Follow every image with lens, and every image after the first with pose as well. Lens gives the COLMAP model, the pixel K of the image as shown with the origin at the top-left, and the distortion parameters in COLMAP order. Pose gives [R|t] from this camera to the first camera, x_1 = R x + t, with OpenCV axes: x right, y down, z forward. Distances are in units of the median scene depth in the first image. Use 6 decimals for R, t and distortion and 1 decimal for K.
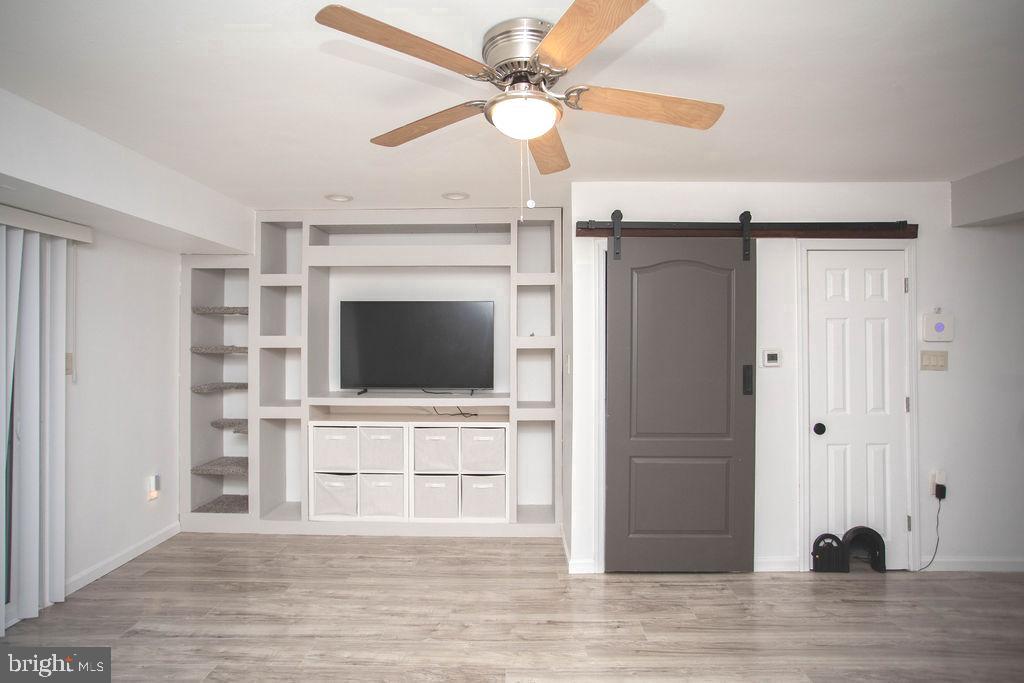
lens RADIAL K [[505.3, 0, 515.9], [0, 505.3, 336.0], [0, 0, 1]] dist [-0.063836, 0.035856]
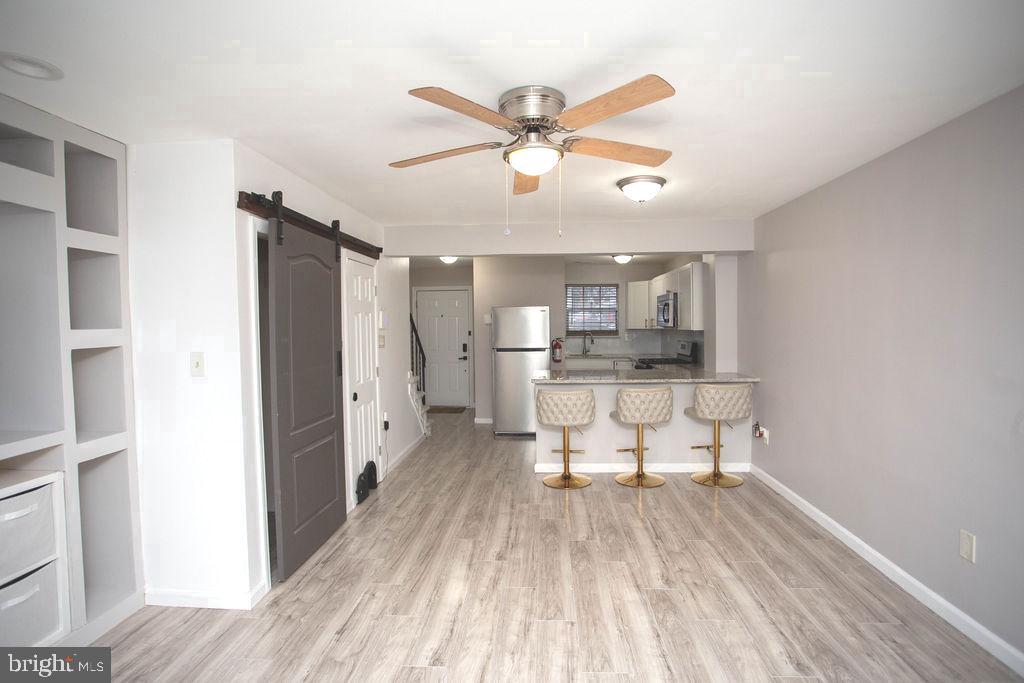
lens RADIAL K [[498.5, 0, 512.0], [0, 498.5, 341.5], [0, 0, 1]] dist [-0.083096, 0.031814]
pose [[0.058638, -0.038062, 0.997553, -0.648251], [0.004014, 0.999274, 0.037892, -0.005799], [-0.998271, 0.001782, 0.058748, 0.501267]]
